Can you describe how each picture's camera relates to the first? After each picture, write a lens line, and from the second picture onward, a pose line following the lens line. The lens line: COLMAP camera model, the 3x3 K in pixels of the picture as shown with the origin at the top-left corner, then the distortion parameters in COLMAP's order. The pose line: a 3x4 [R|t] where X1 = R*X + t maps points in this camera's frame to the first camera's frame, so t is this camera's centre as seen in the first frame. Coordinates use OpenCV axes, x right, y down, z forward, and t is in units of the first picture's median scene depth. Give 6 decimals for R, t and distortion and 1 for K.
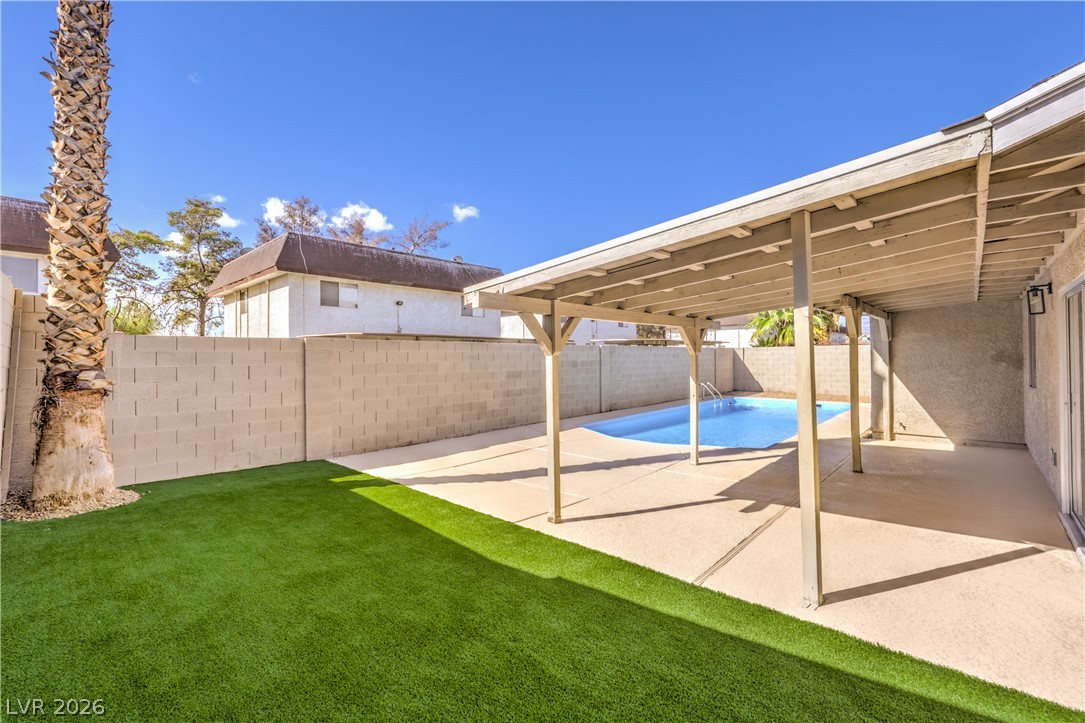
lens RADIAL K [[456.9, 0, 551.8], [0, 456.9, 344.2], [0, 0, 1]] dist [0.000393, -0.000045]
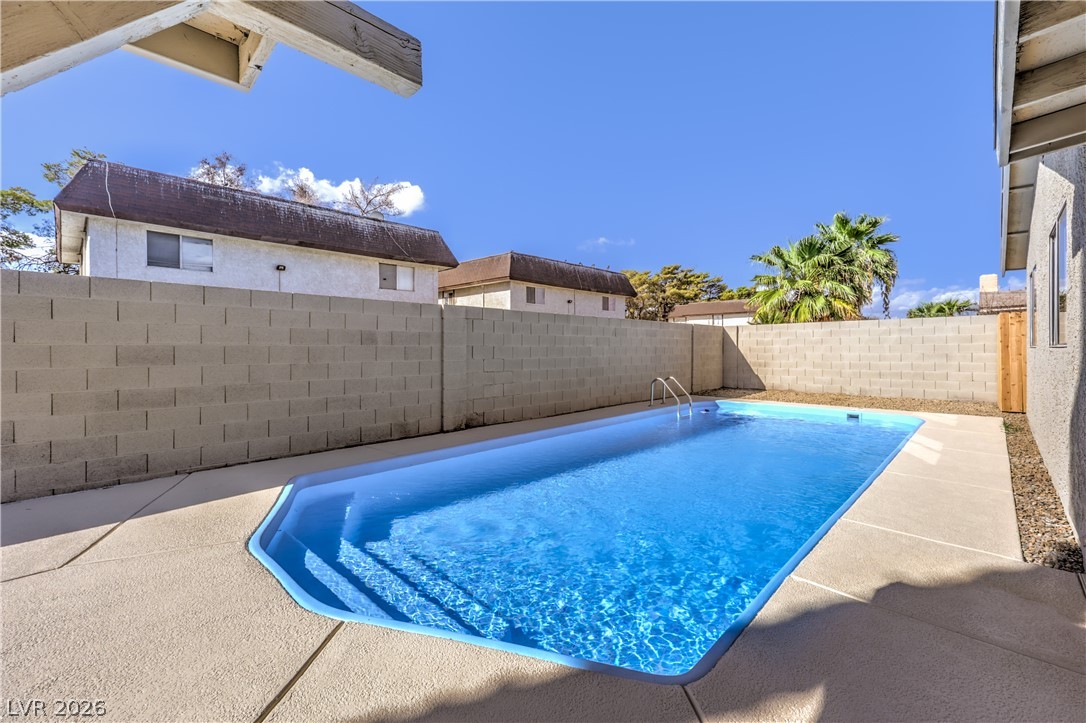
lens RADIAL K [[452.0, 0, 560.4], [0, 452.0, 342.2], [0, 0, 1]] dist [-0.001135, -0.000040]
pose [[0.999870, 0.005334, -0.015205, 0.164660], [-0.005154, 0.999916, 0.011866, 0.025757], [0.015267, -0.011786, 0.999814, 0.318230]]
